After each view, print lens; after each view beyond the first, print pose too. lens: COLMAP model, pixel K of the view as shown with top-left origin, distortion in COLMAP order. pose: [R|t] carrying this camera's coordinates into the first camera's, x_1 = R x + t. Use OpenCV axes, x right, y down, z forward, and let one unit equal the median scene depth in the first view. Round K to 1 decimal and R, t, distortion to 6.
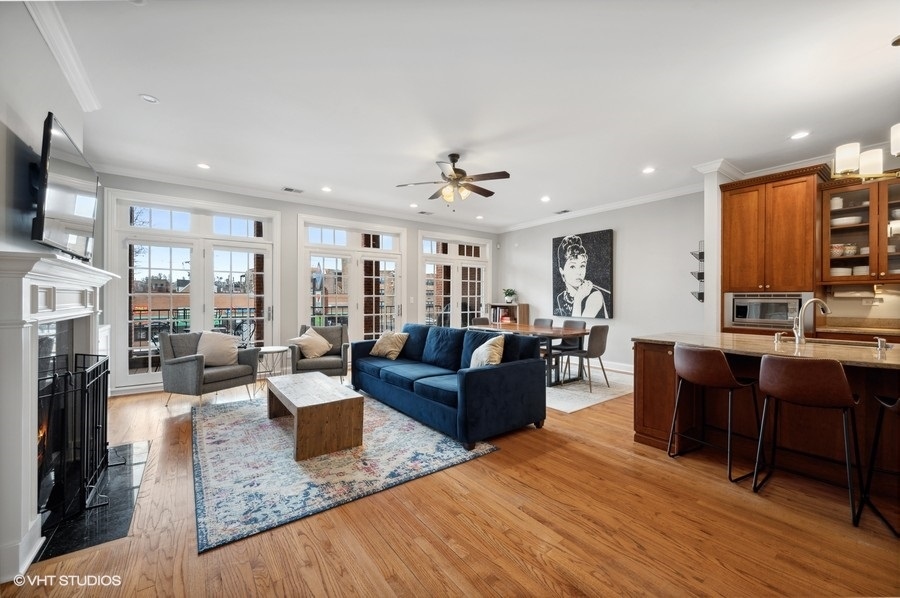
lens RADIAL K [[354.9, 0, 450.7], [0, 354.9, 300.1], [0, 0, 1]] dist [-0.001012, -0.000405]
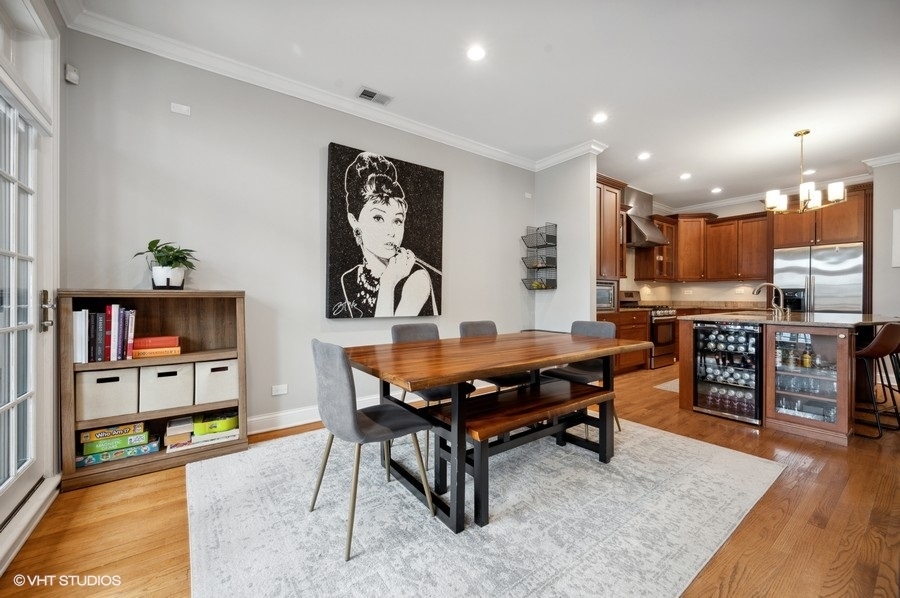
lens RADIAL K [[354.9, 0, 446.5], [0, 354.9, 297.7], [0, 0, 1]] dist [-0.001012, -0.000405]
pose [[0.019588, -0.001877, 0.999806, -0.258464], [0.002946, 0.999994, 0.001820, 0.030334], [-0.999804, 0.002910, 0.019593, 1.480869]]
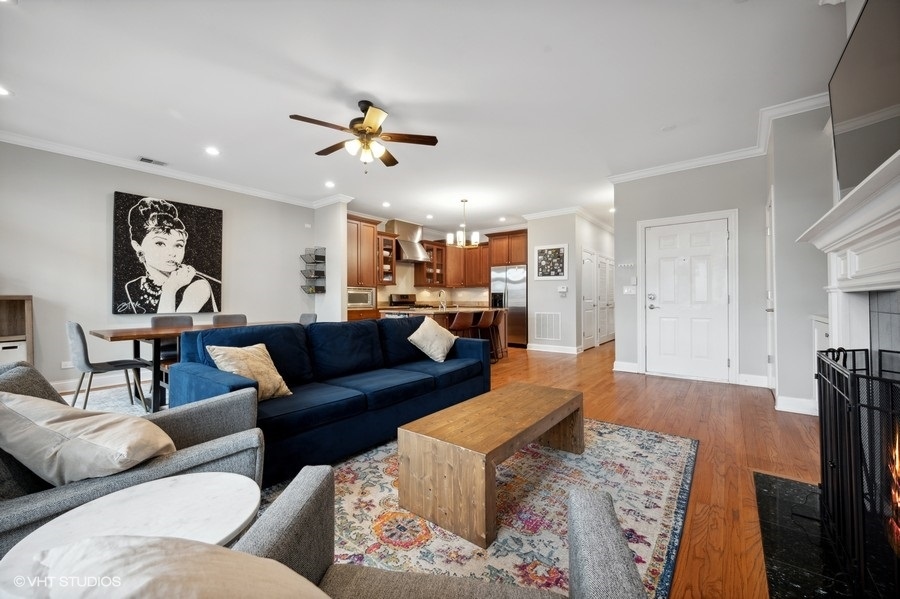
lens RADIAL K [[354.9, 0, 446.3], [0, 354.9, 297.4], [0, 0, 1]] dist [-0.001012, -0.000405]
pose [[-0.255518, 0.005690, 0.966788, -0.815132], [0.007323, 0.999965, -0.003950, 0.035936], [-0.966777, 0.006070, -0.255551, 1.037495]]
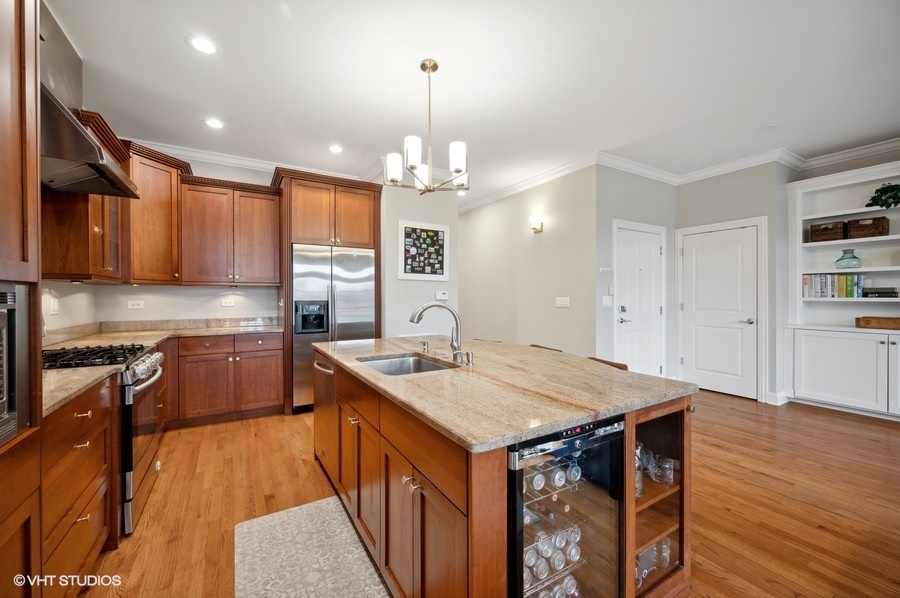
lens RADIAL K [[354.9, 0, 453.5], [0, 354.9, 298.6], [0, 0, 1]] dist [-0.001012, -0.000405]
pose [[-0.994847, 0.001846, 0.101371, 0.600612], [0.002987, 0.999934, 0.011104, -0.011277], [-0.101344, 0.011350, -0.994787, 1.154232]]
